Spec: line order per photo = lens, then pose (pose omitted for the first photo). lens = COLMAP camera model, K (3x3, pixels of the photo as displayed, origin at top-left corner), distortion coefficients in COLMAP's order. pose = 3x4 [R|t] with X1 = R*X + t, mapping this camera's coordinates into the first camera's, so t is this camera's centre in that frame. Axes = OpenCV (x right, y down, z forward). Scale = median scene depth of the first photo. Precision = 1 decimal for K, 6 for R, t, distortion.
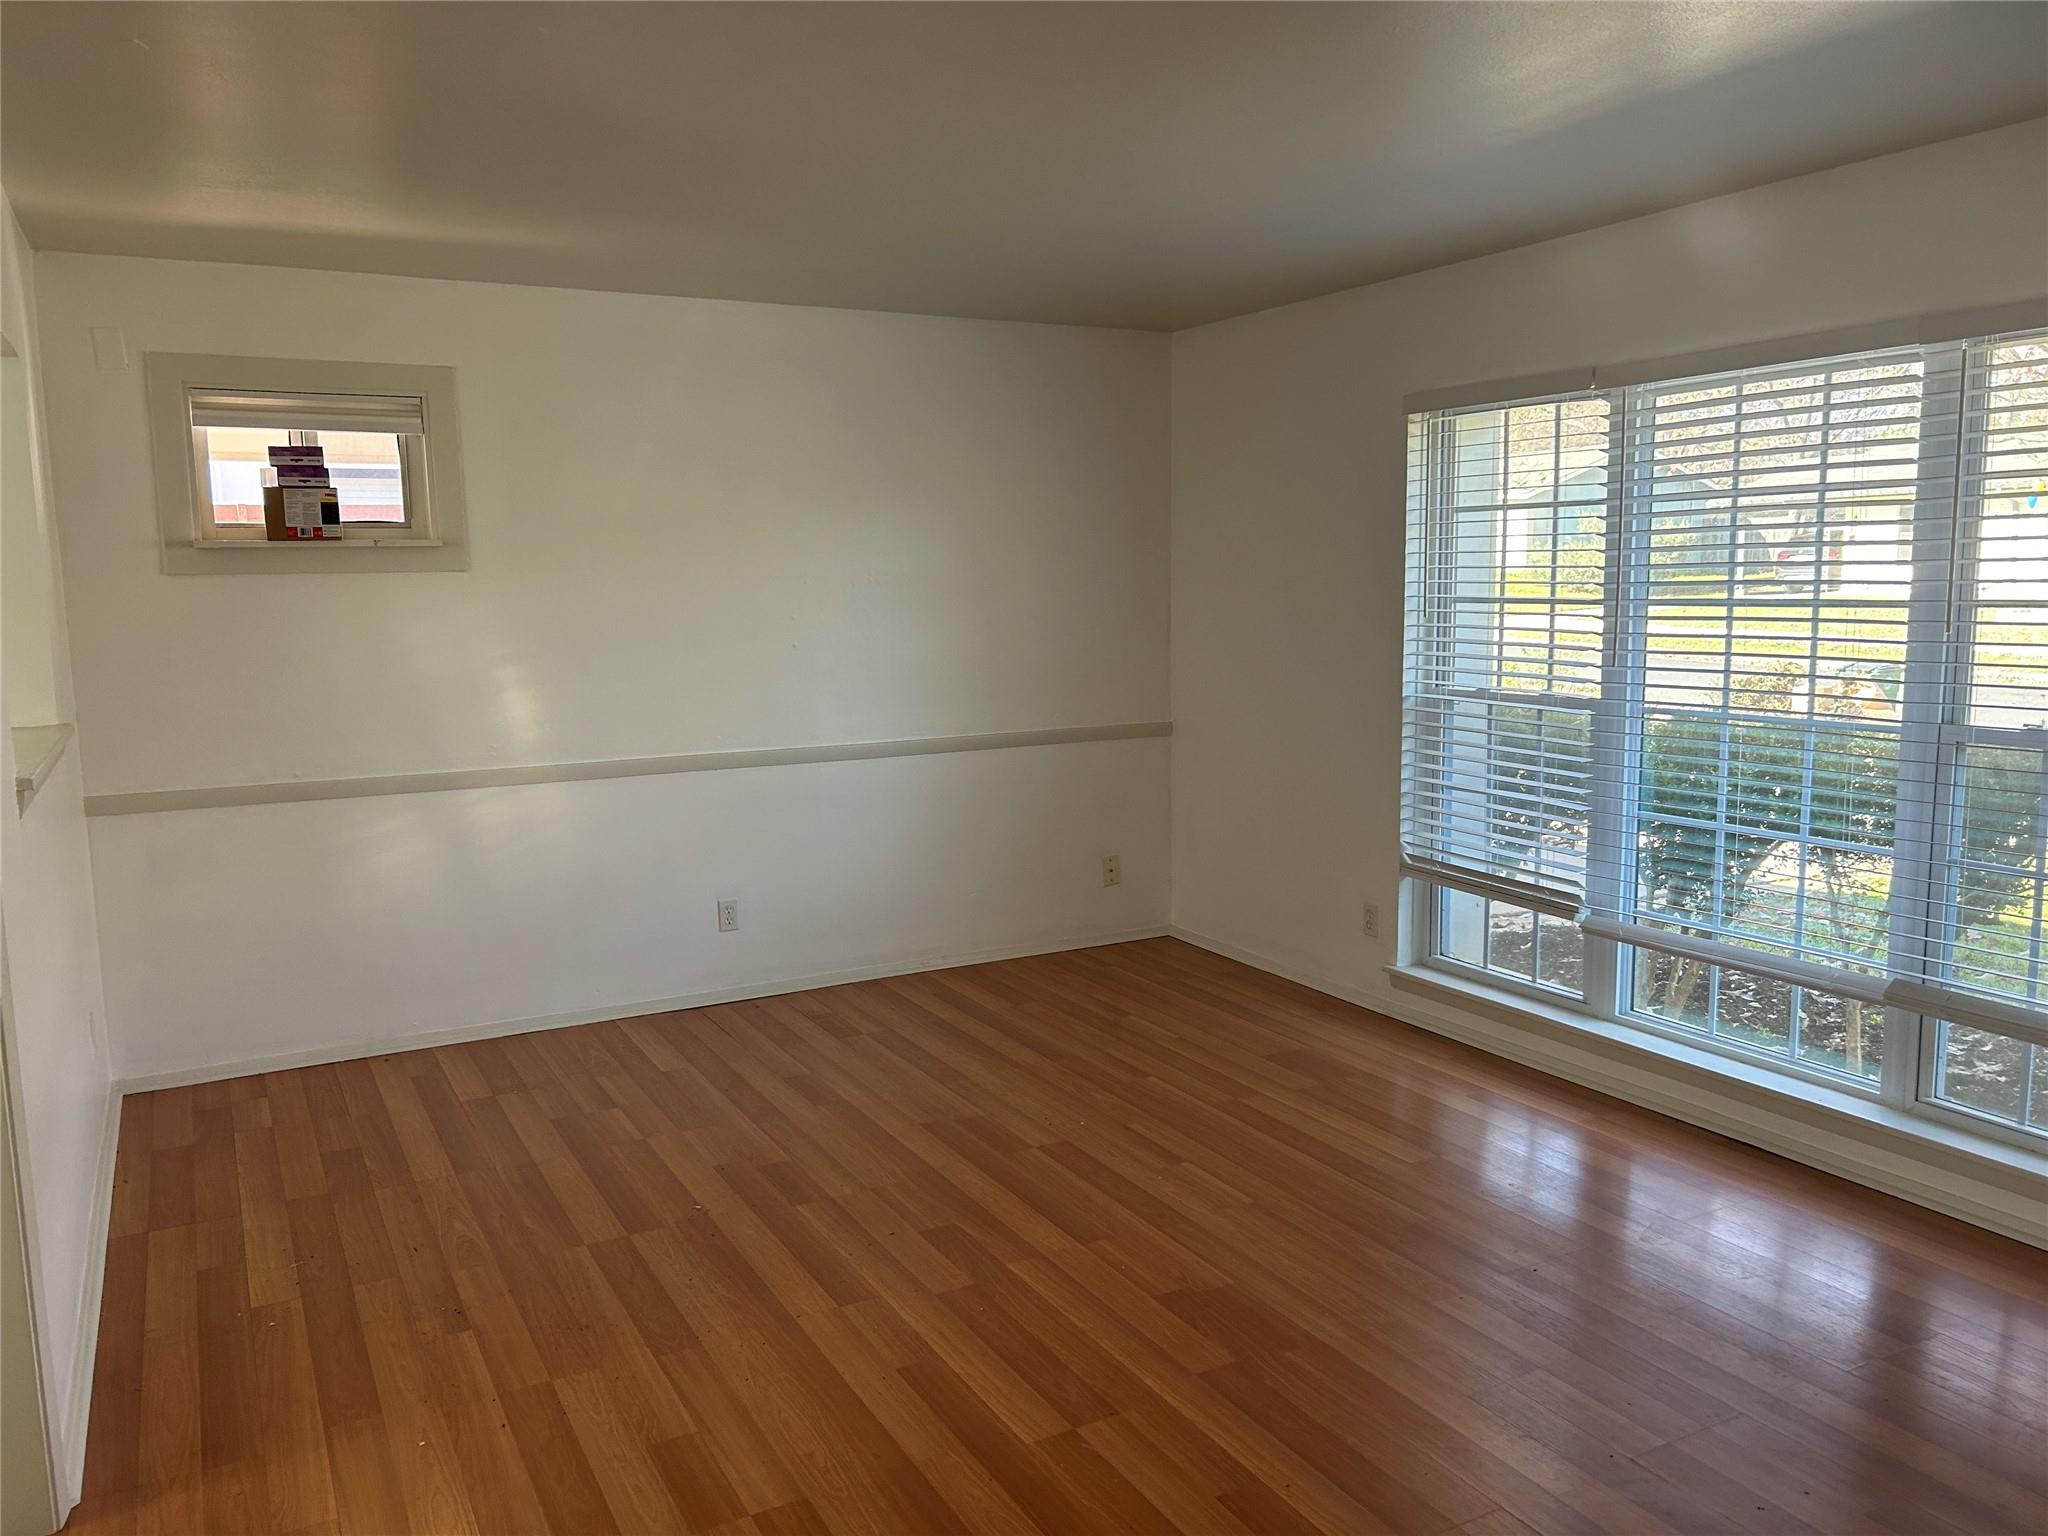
lens RADIAL K [[1549.2, 0, 1024.0], [0, 1549.2, 768.0], [0, 0, 1]] dist [0.073091, -0.088546]
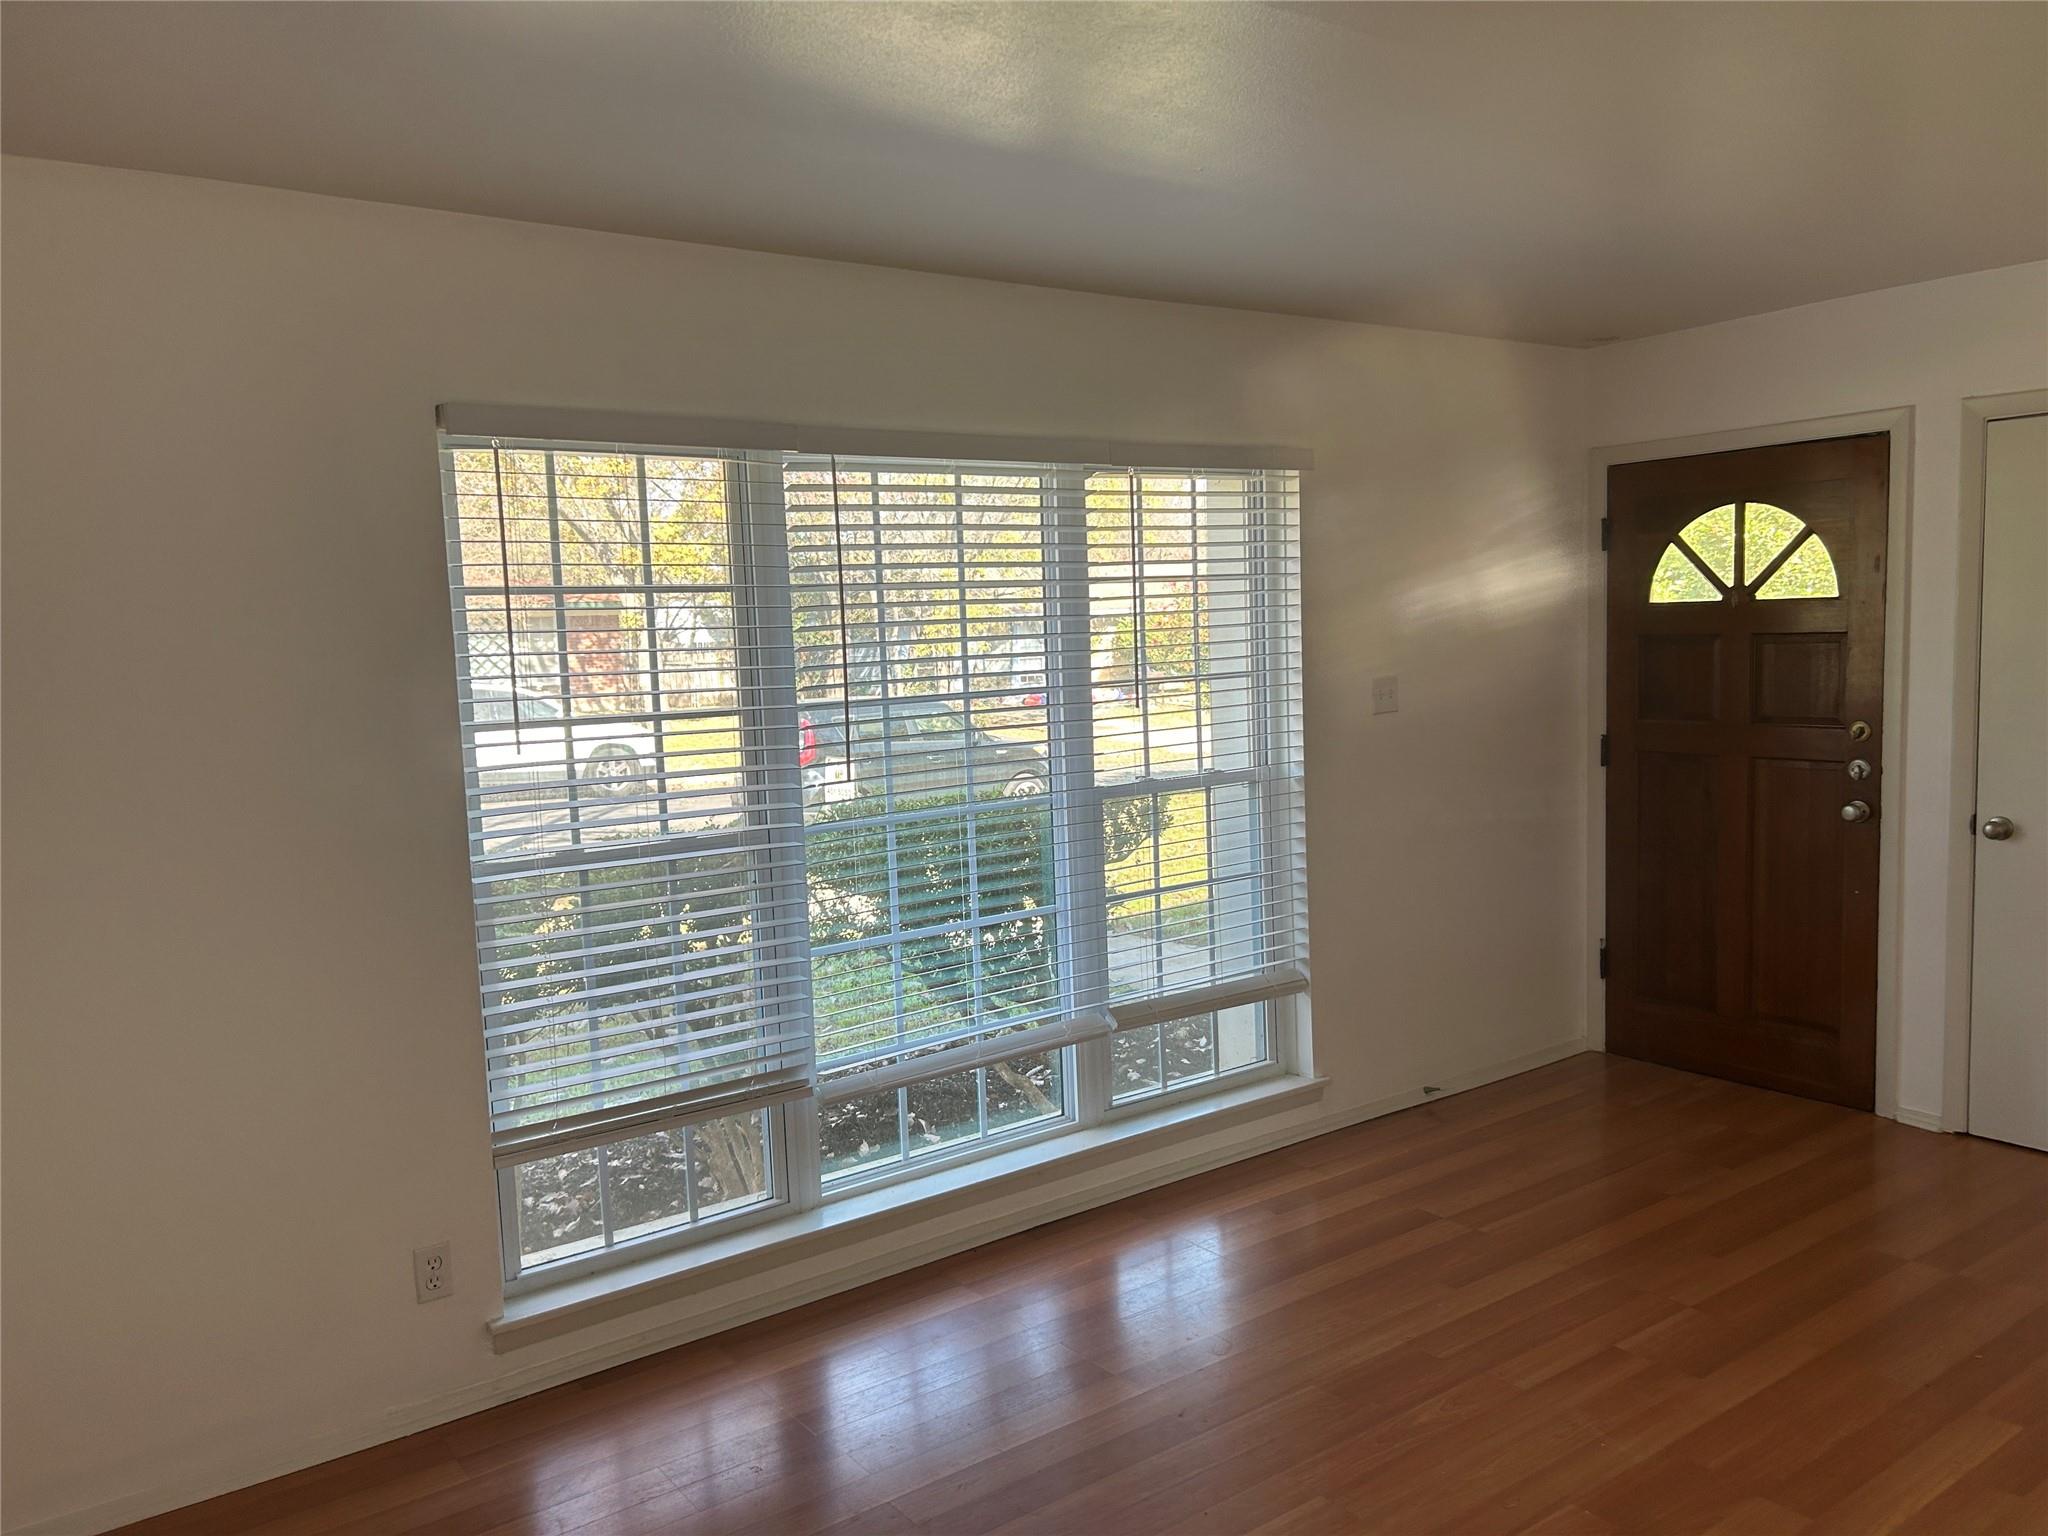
lens RADIAL K [[1551.0, 0, 1020.0], [0, 1551.0, 777.2], [0, 0, 1]] dist [0.157687, -0.224992]
pose [[-0.139924, -0.067639, 0.987849, -0.454509], [0.170802, 0.981060, 0.091368, -0.121615], [-0.975319, 0.181511, -0.125721, 0.965191]]
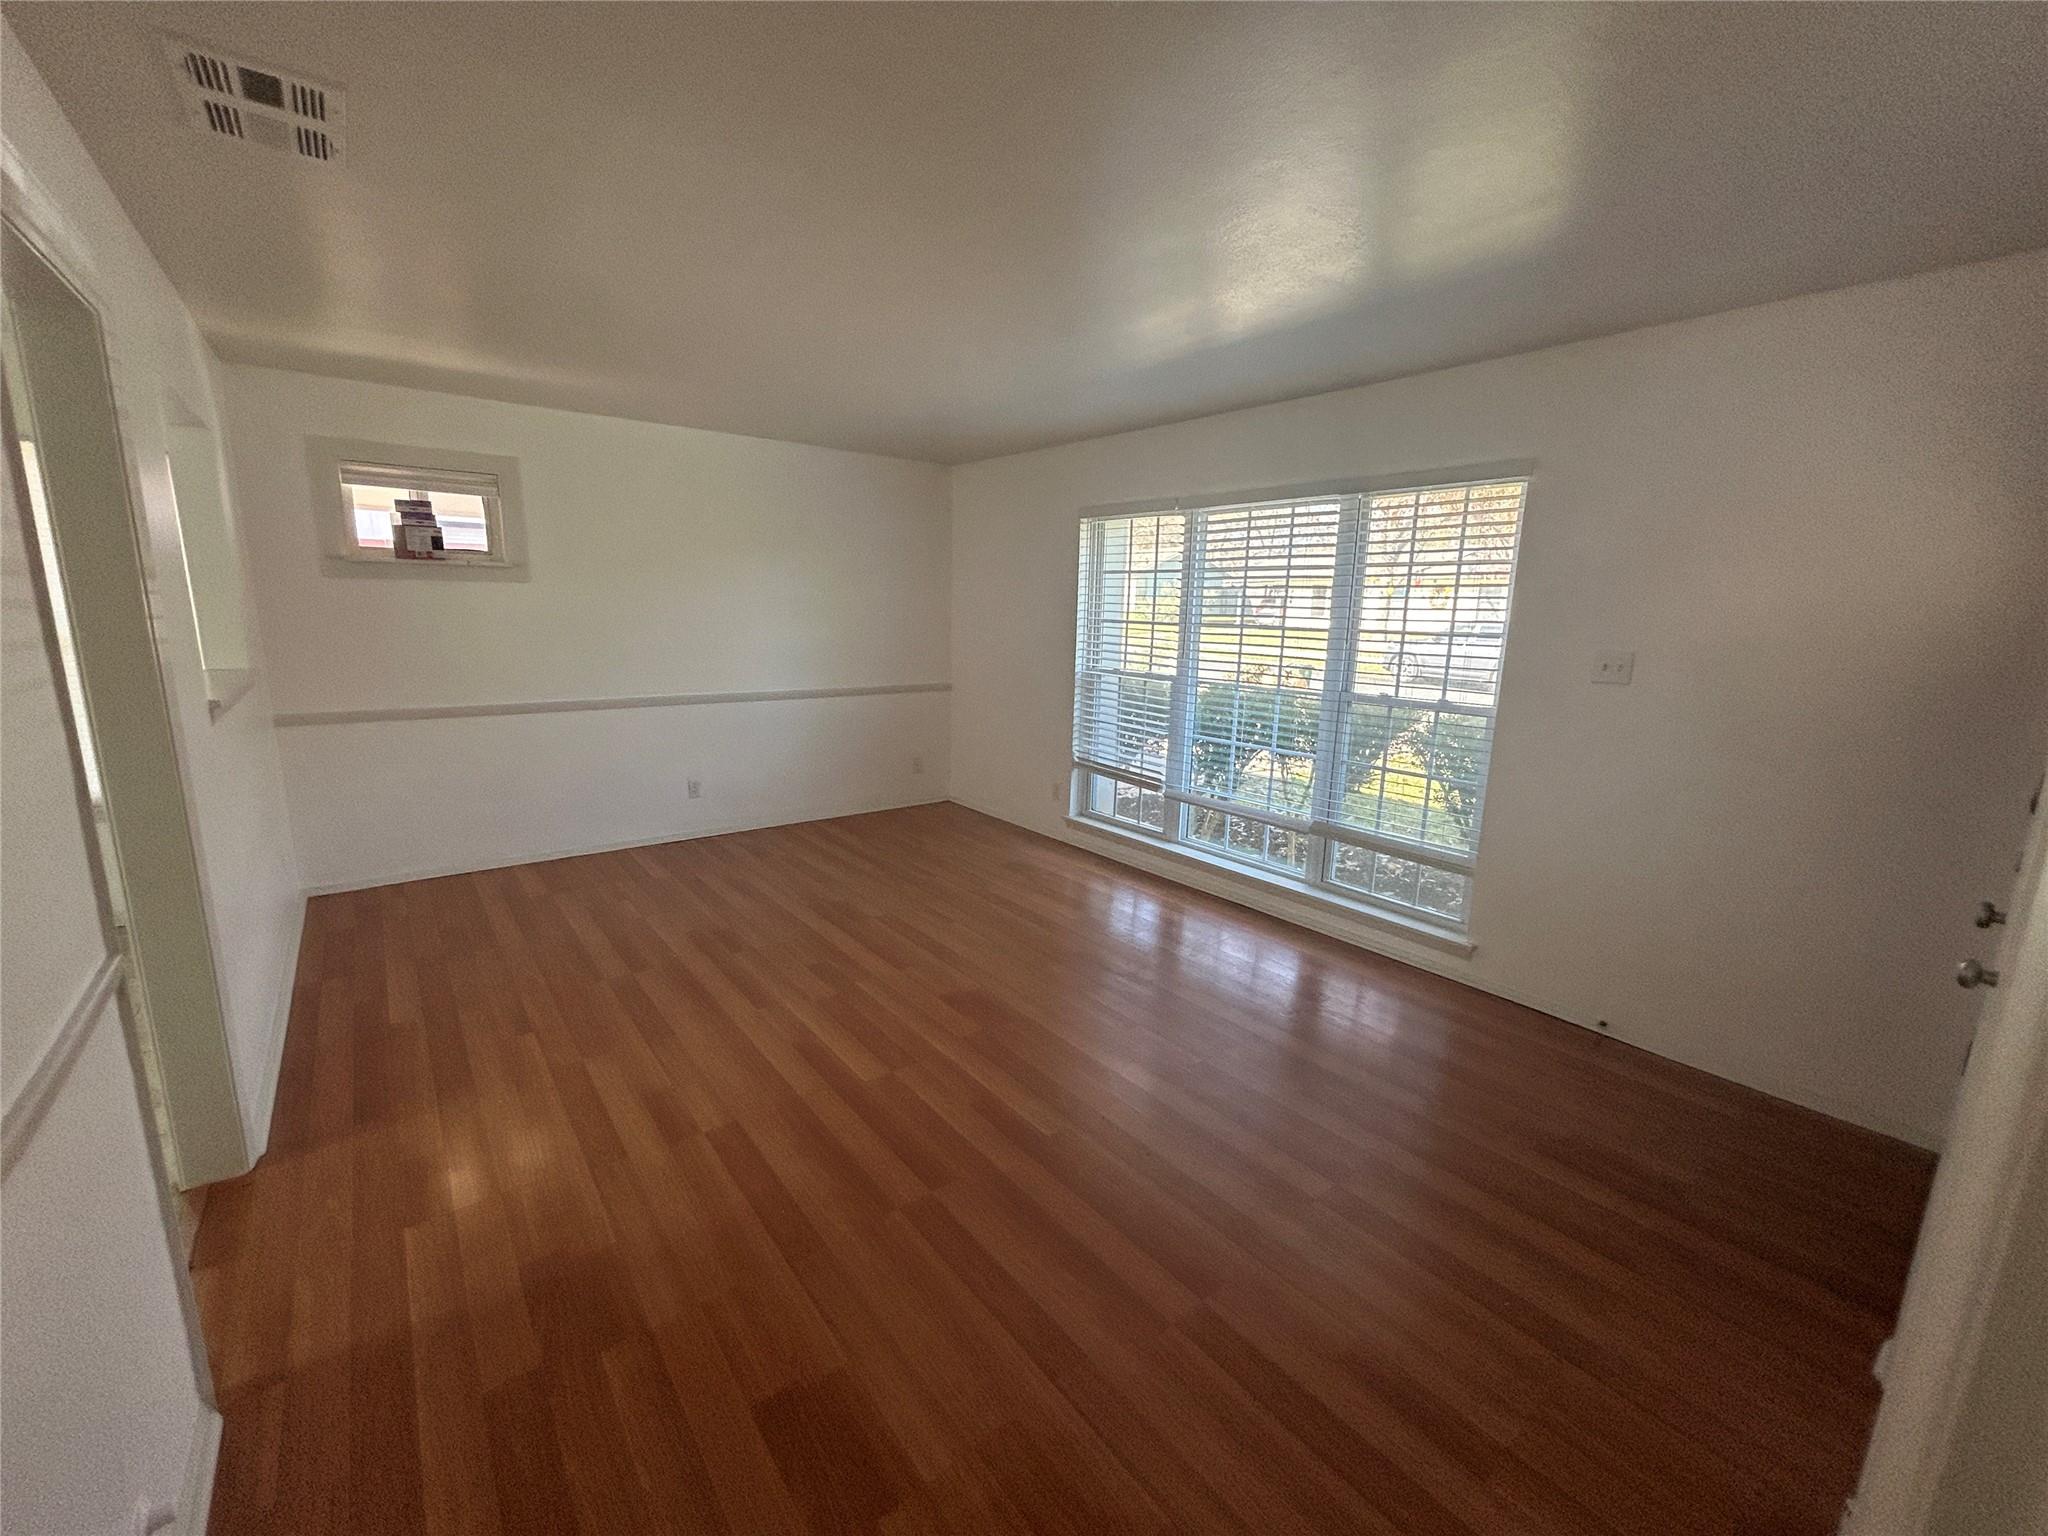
lens RADIAL K [[826.8, 0, 1016.8], [0, 826.8, 759.8], [0, 0, 1]] dist [-0.000266, 0.000002]
pose [[0.984742, 0.006157, 0.173912, 0.003877], [-0.016569, 0.998151, 0.058483, 0.002644], [-0.173230, -0.060472, 0.983023, 0.039136]]
